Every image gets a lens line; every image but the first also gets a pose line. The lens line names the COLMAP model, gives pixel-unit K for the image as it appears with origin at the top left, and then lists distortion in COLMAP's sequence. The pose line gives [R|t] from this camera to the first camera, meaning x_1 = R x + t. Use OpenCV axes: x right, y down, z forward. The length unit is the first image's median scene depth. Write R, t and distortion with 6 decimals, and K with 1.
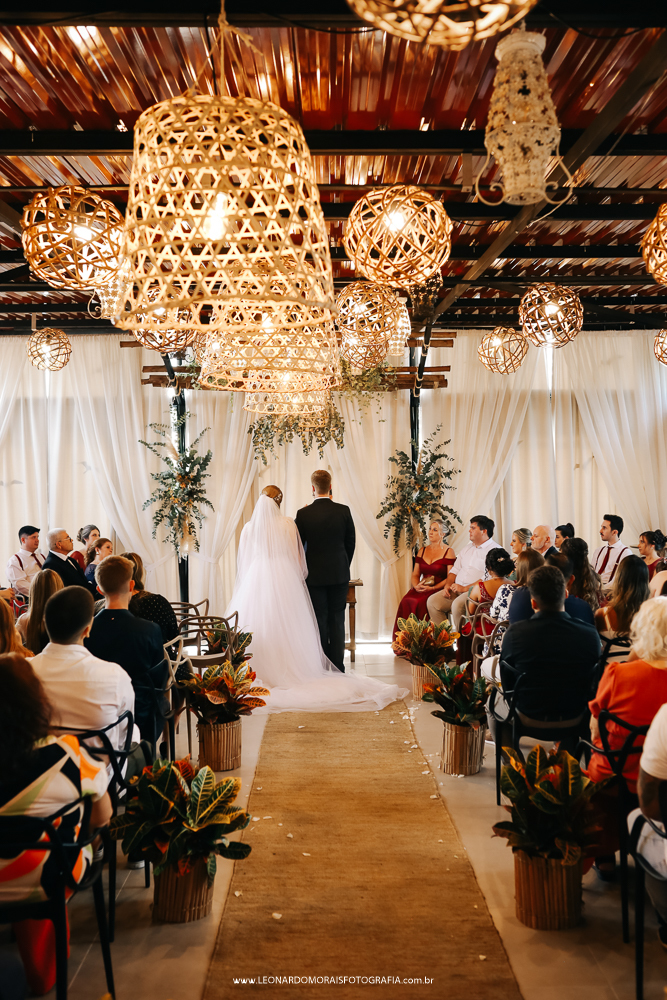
lens RADIAL K [[963.4, 0, 340.2], [0, 963.4, 494.8], [0, 0, 1]] dist [-0.003120, 0.001122]
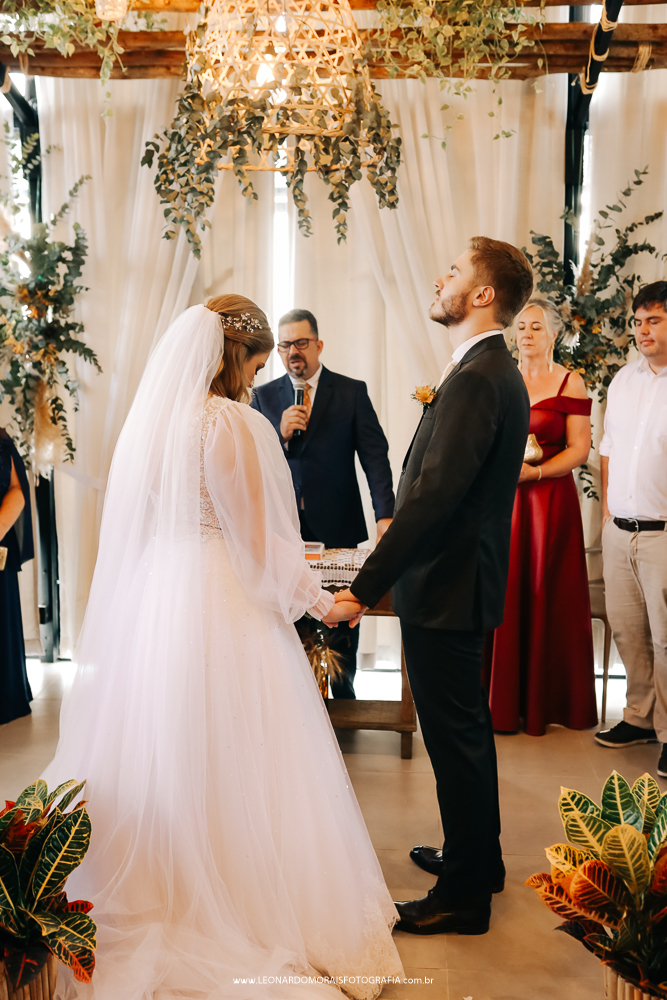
lens RADIAL K [[963.4, 0, 340.2], [0, 963.4, 494.8], [0, 0, 1]] dist [-0.003120, 0.001122]
pose [[0.995900, 0.029658, -0.085461, 0.030214], [-0.017687, 0.990335, 0.137567, 0.018827], [0.088715, -0.135491, 0.986799, 1.101817]]
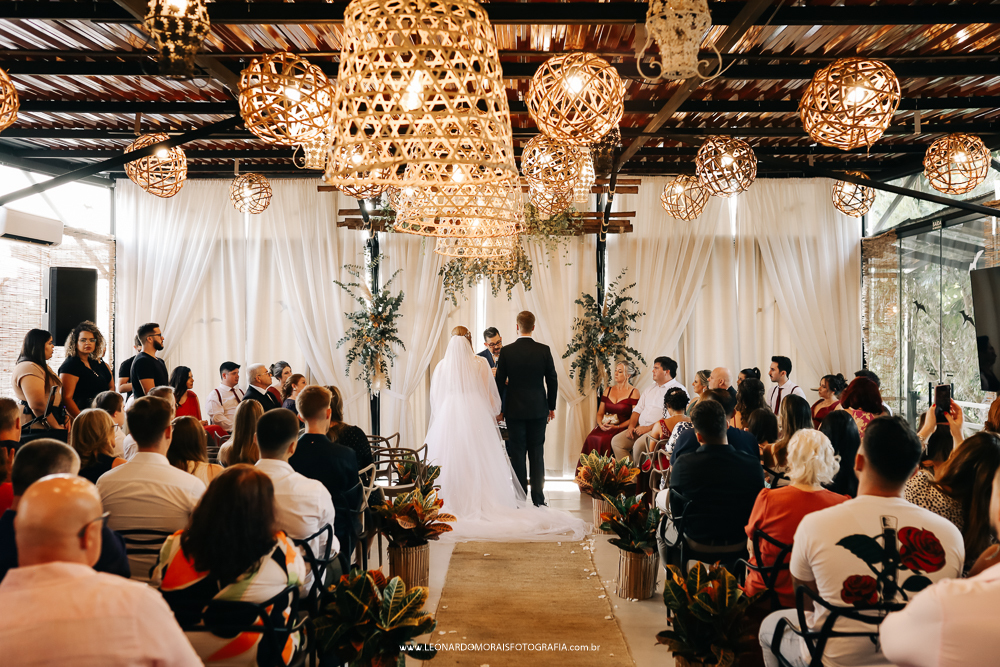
lens RADIAL K [[963.4, 0, 500.0], [0, 963.4, 333.5], [0, 0, 1]] dist [-0.003120, 0.001122]
pose [[0.999433, 0.011515, -0.031649, 0.006308], [-0.011631, 0.999926, -0.003472, 0.003428], [0.031606, 0.003838, 0.999493, -0.060669]]
